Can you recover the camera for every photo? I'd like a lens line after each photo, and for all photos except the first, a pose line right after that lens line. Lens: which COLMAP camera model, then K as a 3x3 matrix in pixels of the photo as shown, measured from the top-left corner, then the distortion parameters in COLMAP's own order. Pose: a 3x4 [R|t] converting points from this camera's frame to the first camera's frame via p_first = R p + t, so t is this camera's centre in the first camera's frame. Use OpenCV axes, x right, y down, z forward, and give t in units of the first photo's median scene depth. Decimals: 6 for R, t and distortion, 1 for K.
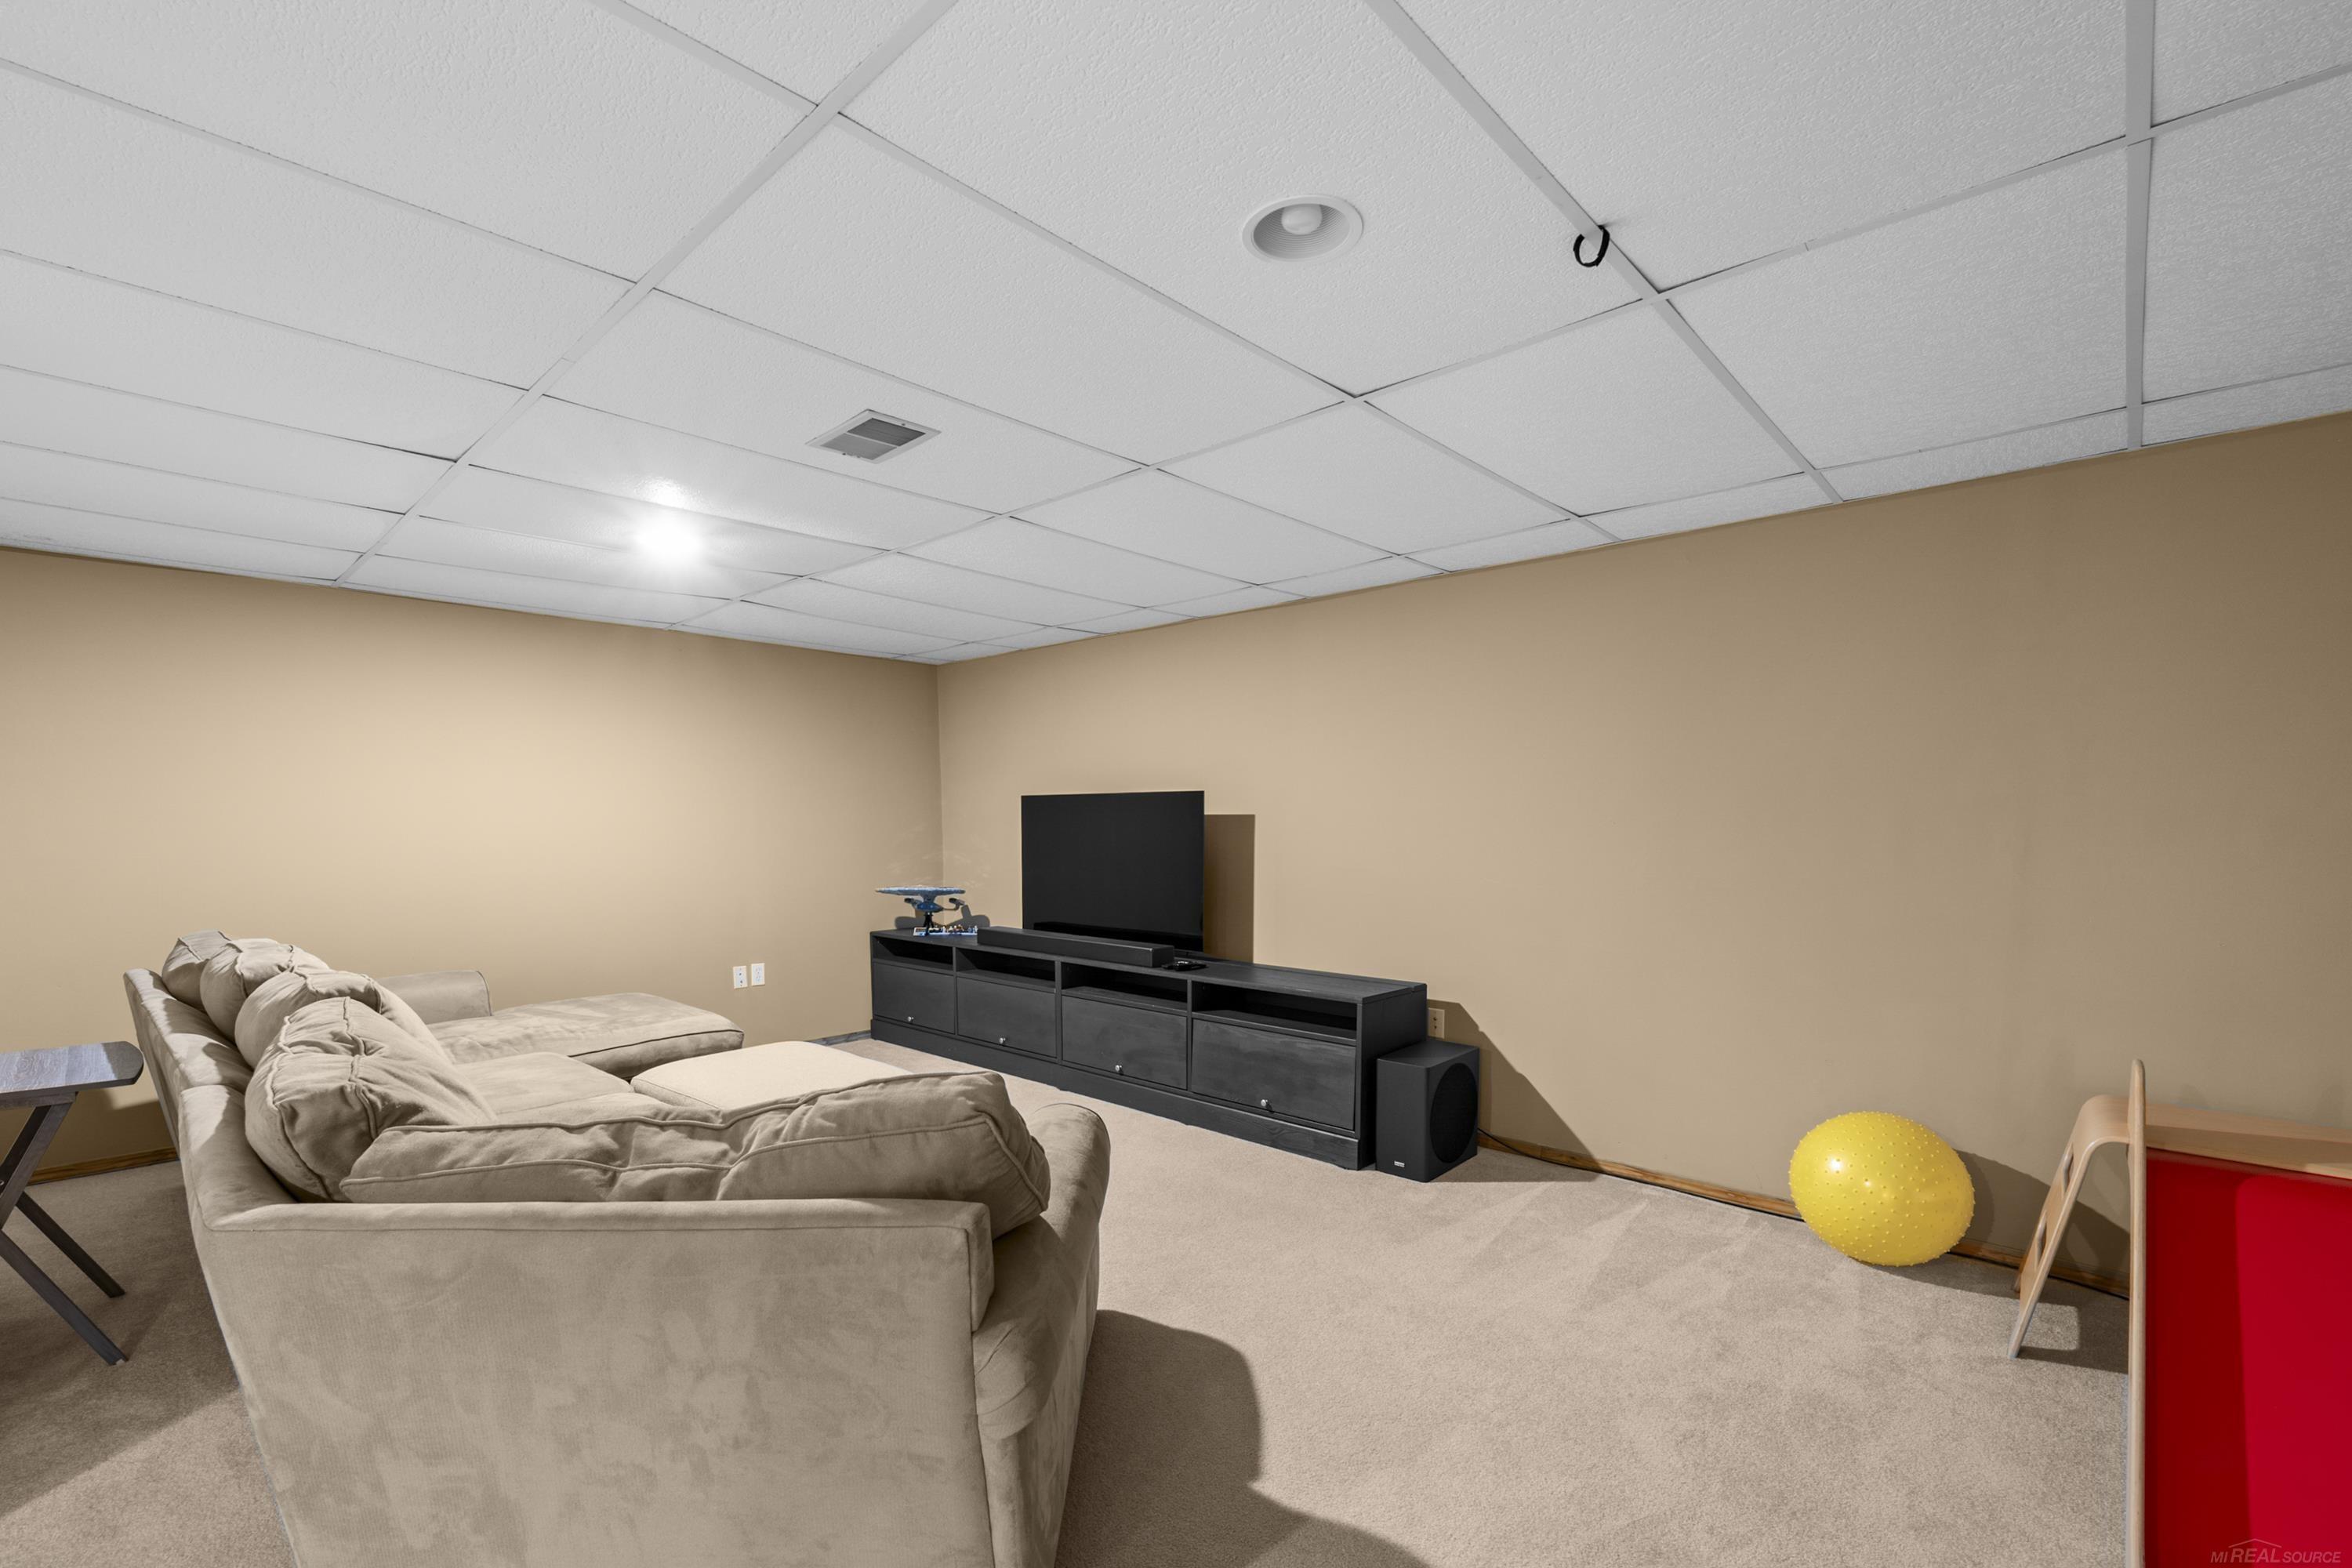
lens RADIAL K [[998.4, 0, 1173.4], [0, 998.4, 952.5], [0, 0, 1]] dist [-0.000701, 0.000089]
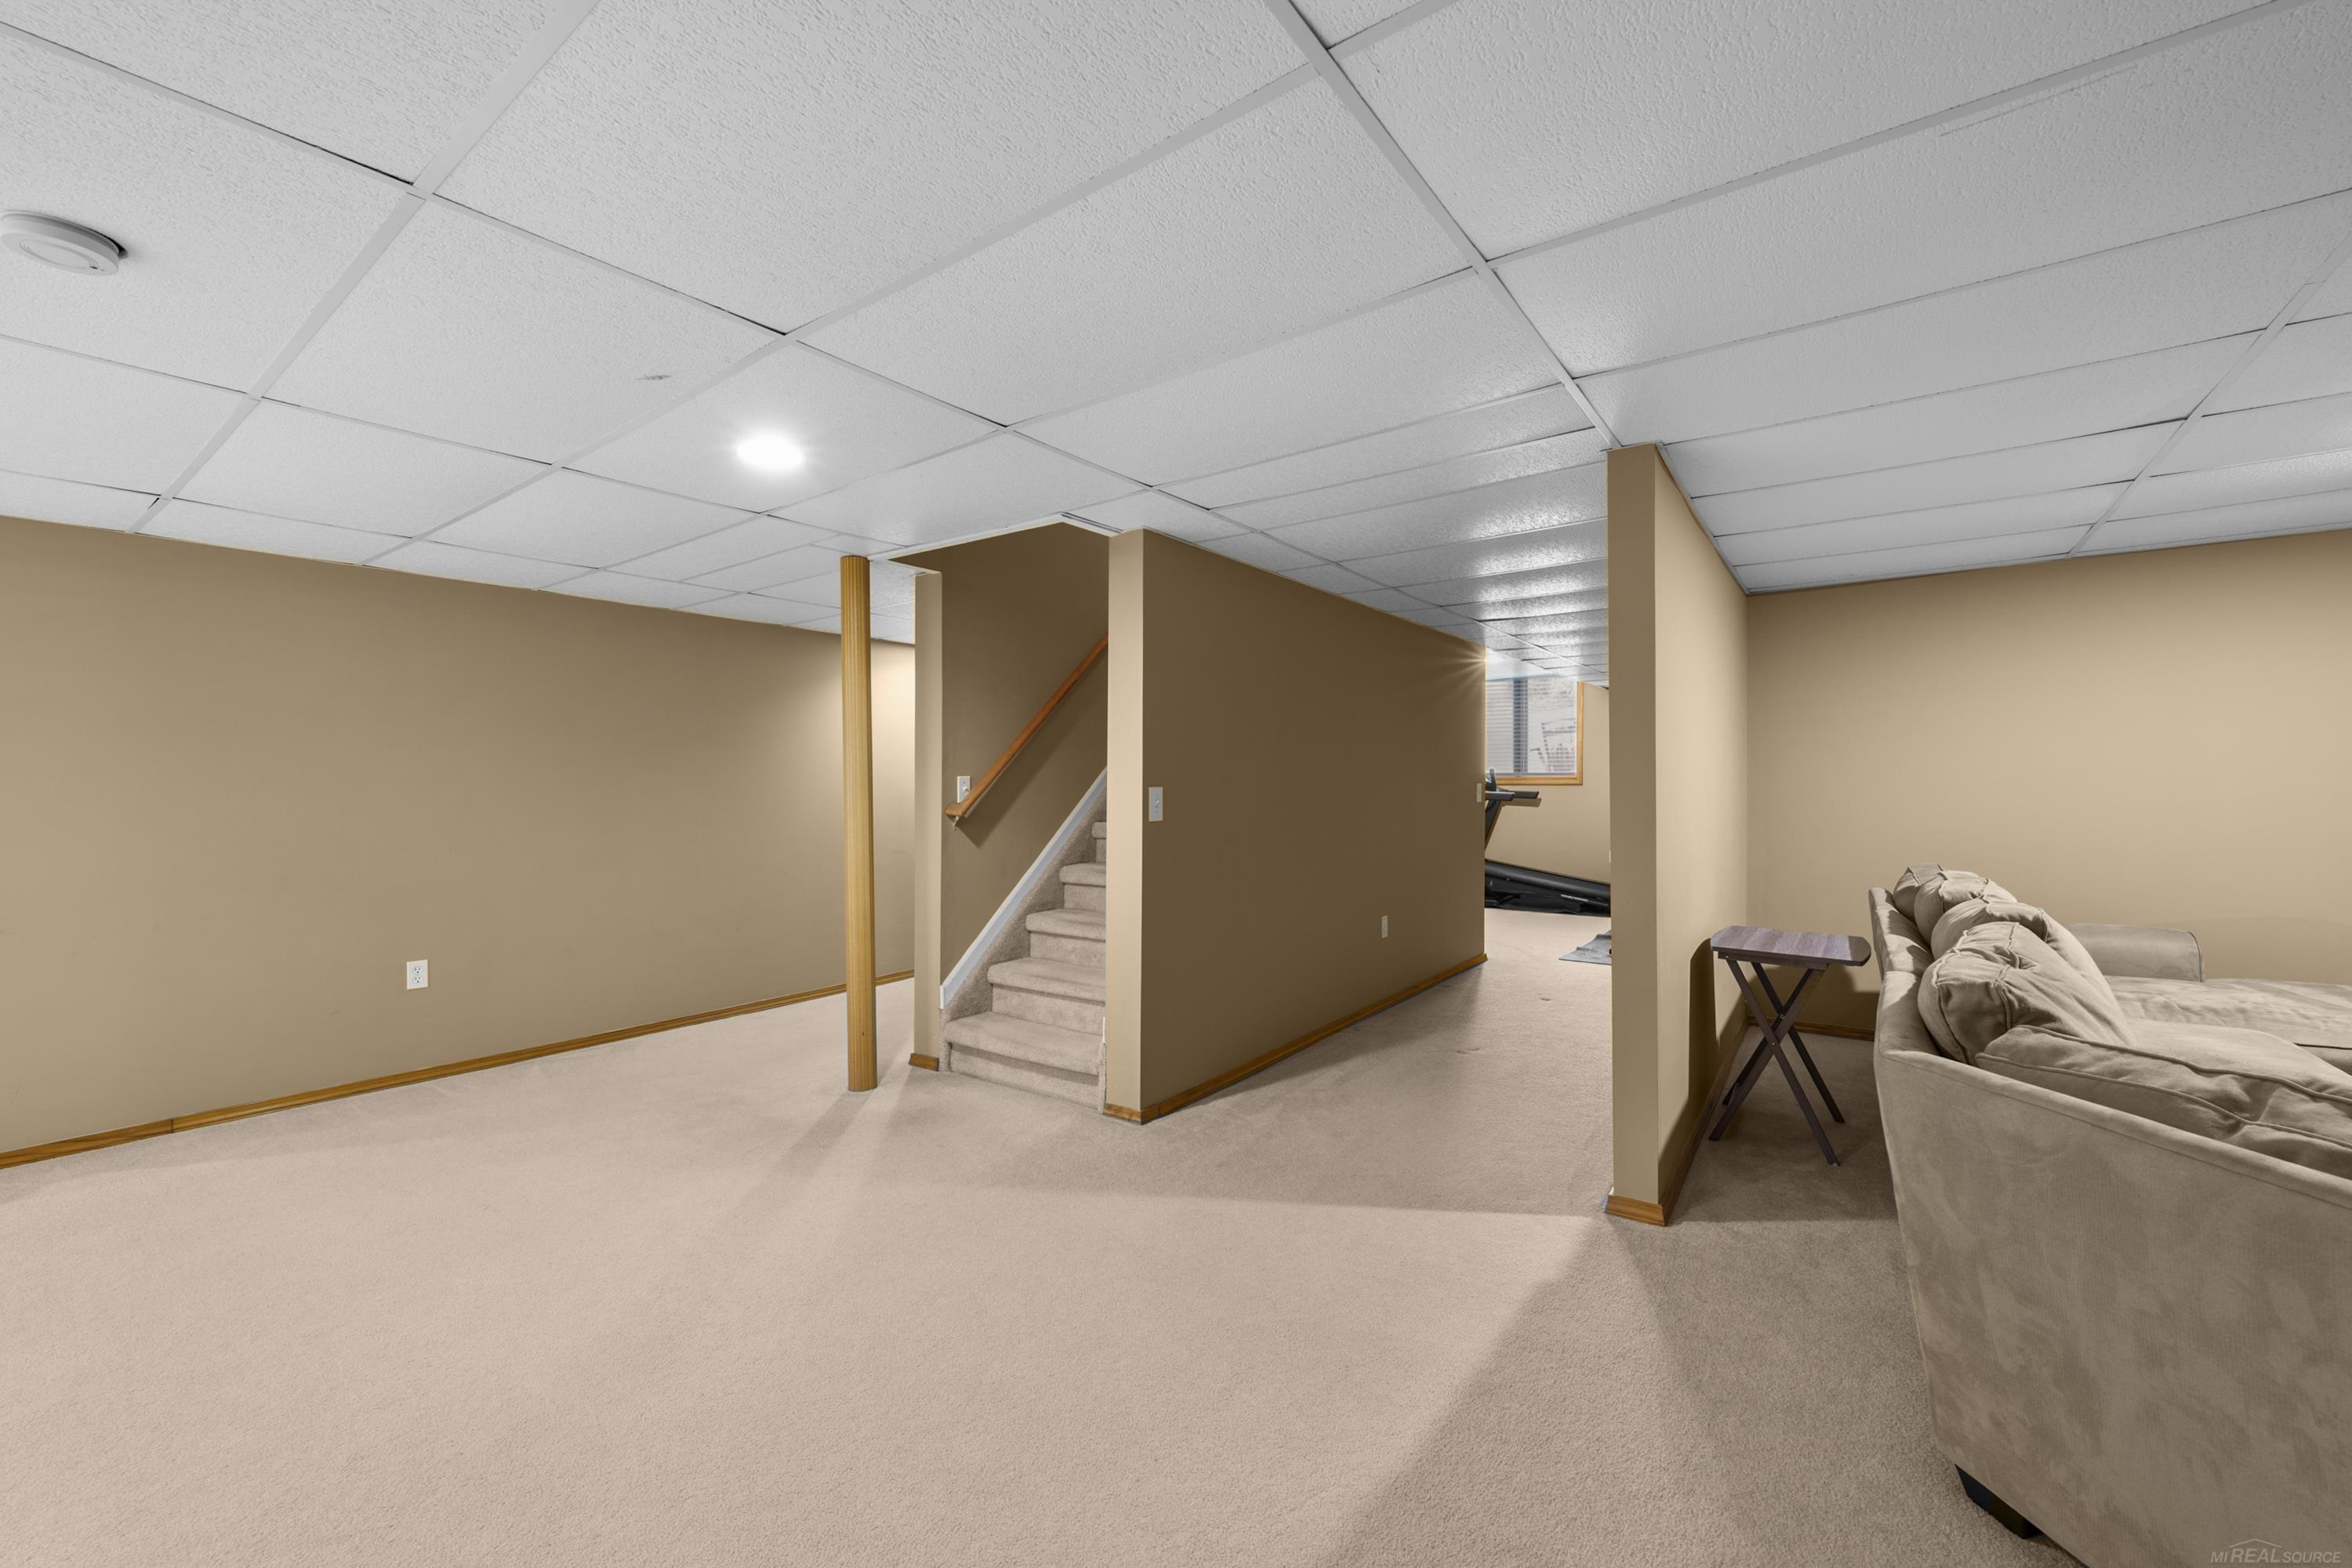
lens RADIAL K [[970.8, 0, 1173.0], [0, 970.8, 751.0], [0, 0, 1]] dist [-0.001846, -0.000240]
pose [[0.124418, -0.032893, -0.991685, 0.234698], [-0.120519, 0.991549, -0.048009, 0.023957], [0.984883, 0.125490, 0.119402, -0.175470]]
